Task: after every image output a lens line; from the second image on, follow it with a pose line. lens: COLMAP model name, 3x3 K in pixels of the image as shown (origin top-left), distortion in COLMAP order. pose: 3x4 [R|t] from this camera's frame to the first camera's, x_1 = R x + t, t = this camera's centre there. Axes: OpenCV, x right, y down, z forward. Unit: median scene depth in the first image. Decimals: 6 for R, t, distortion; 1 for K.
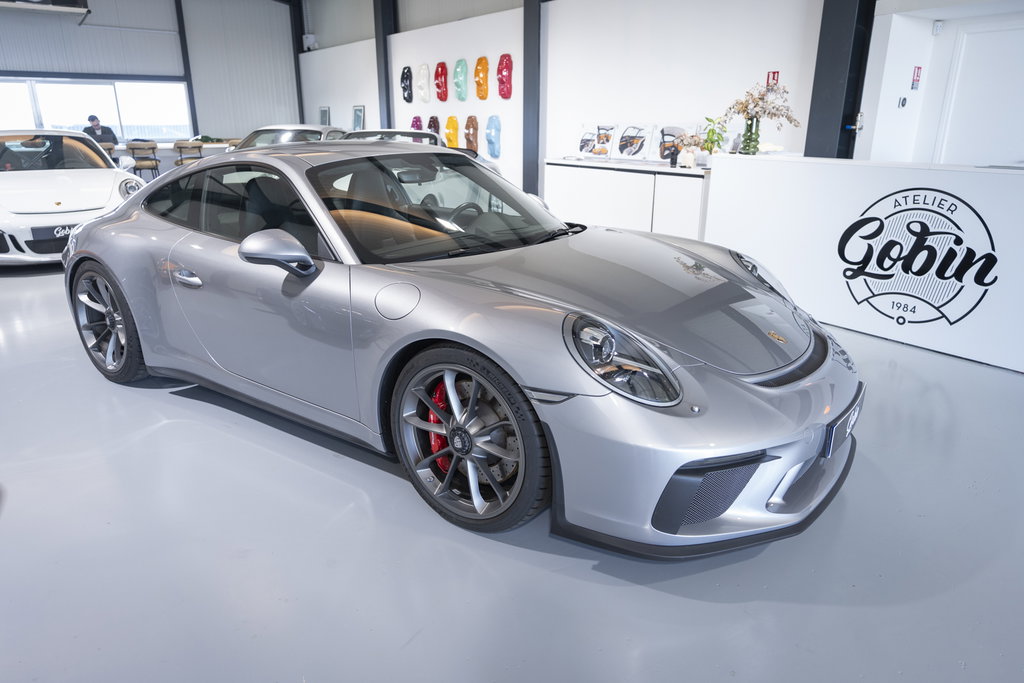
lens RADIAL K [[683.7, 0, 512.0], [0, 683.7, 341.5], [0, 0, 1]] dist [0.000498, 0.002011]
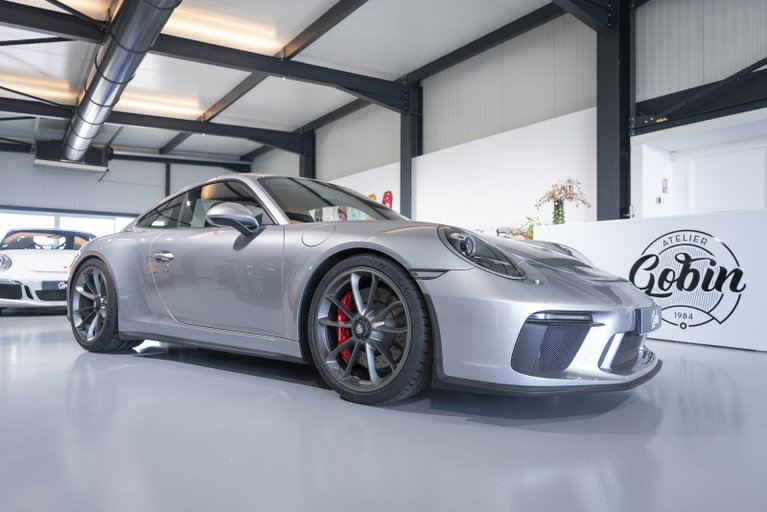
lens RADIAL K [[510.8, 0, 396.3], [0, 510.8, 257.7], [0, 0, 1]] dist [0.002178, 0.000443]
pose [[0.999896, 0.006015, 0.013073, -0.012246], [-0.001359, 0.943876, -0.330298, 0.190902], [-0.014326, 0.330246, 0.943786, 0.013243]]
